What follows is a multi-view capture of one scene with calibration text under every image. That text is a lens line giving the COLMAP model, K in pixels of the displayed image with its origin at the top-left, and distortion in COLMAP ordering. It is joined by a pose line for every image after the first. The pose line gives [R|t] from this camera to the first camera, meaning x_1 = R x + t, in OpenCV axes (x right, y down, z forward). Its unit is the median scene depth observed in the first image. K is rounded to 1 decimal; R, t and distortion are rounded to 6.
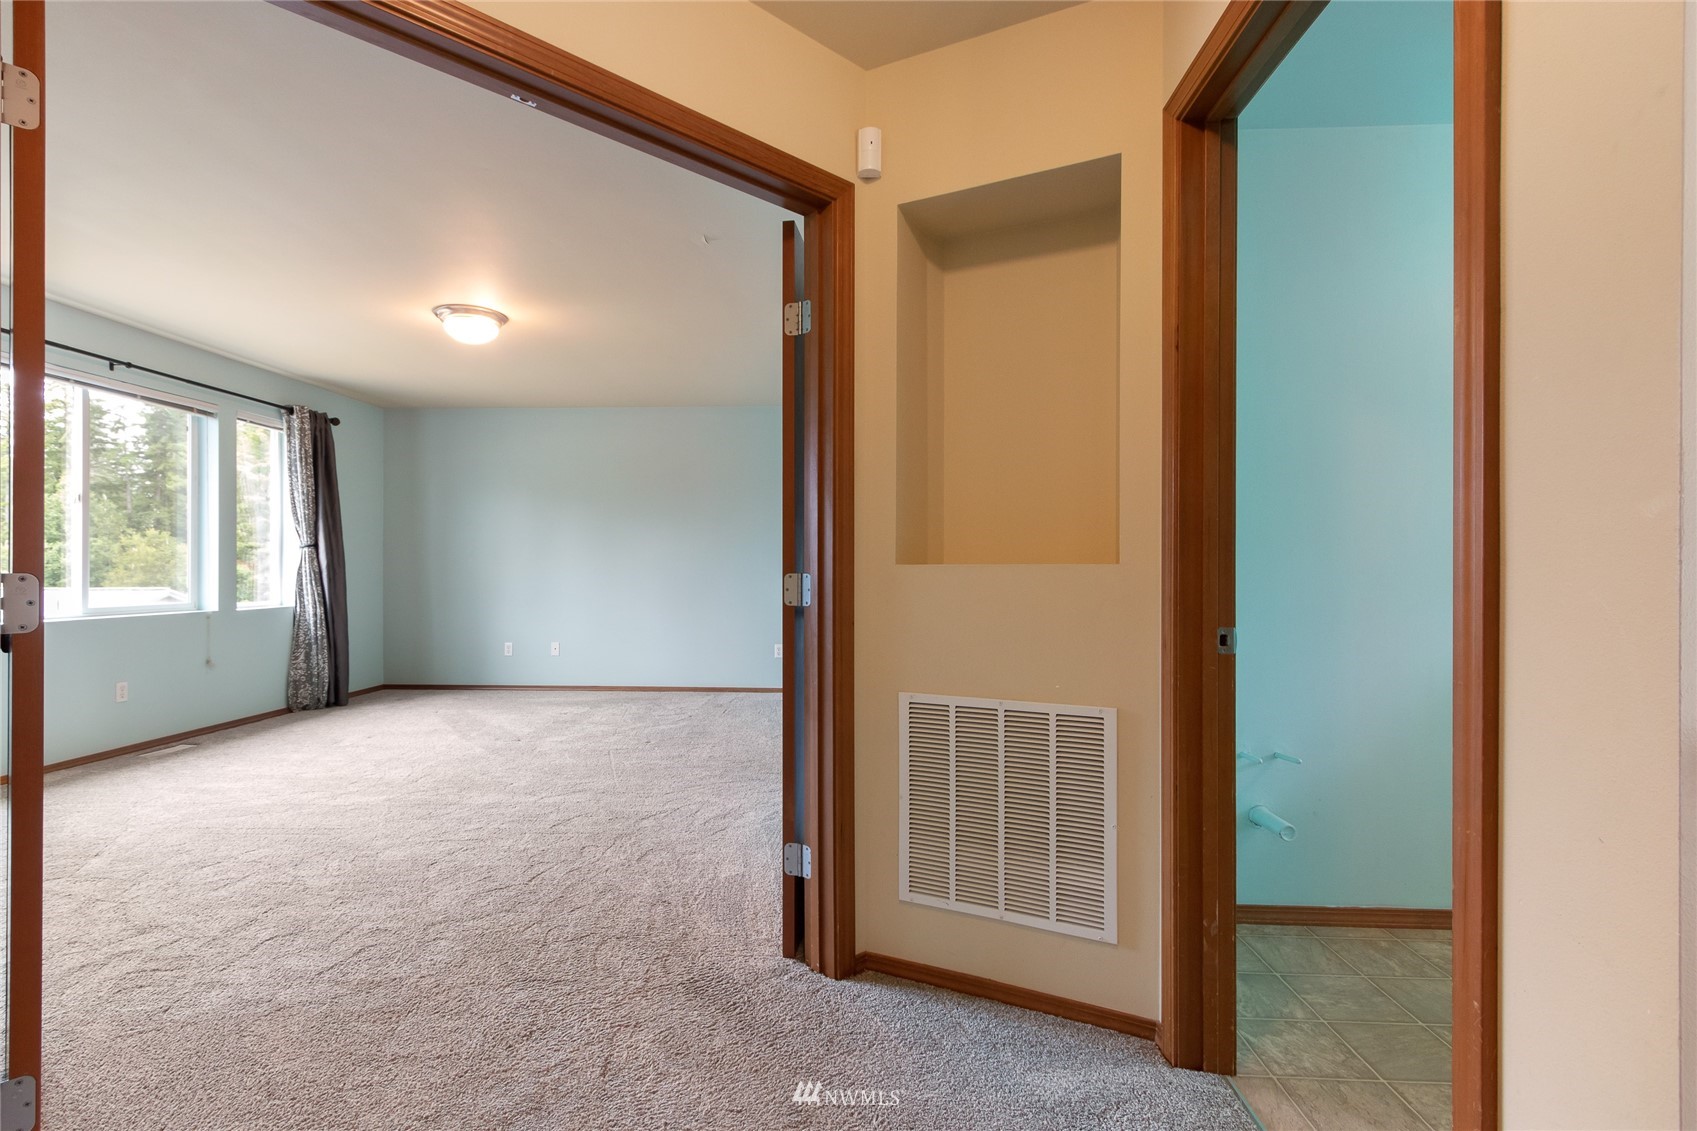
lens RADIAL K [[771.3, 0, 839.5], [0, 771.3, 568.7], [0, 0, 1]] dist [0.001175, -0.000209]
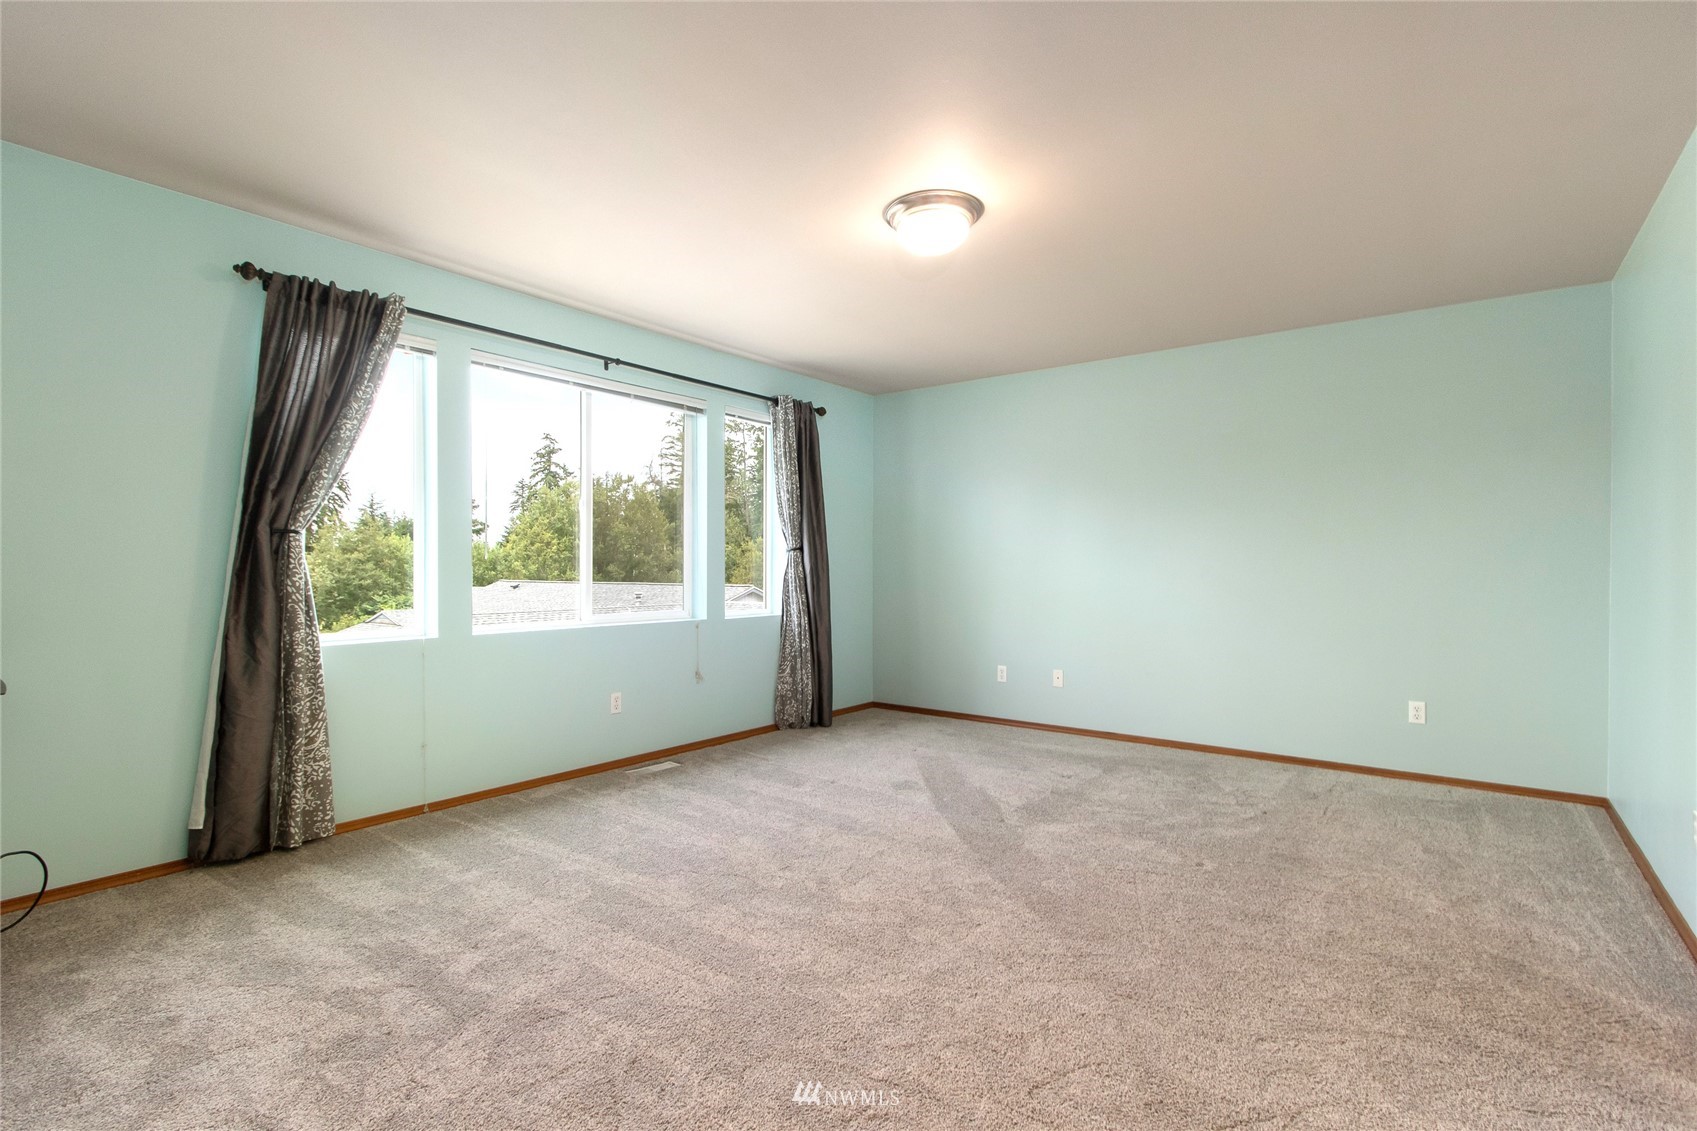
lens RADIAL K [[771.3, 0, 839.5], [0, 771.3, 568.7], [0, 0, 1]] dist [0.001175, -0.000209]
pose [[0.801758, 0.004198, -0.597634, -0.099223], [-0.003946, 0.999991, 0.001732, -0.008425], [0.597635, 0.000970, 0.801768, 0.300003]]
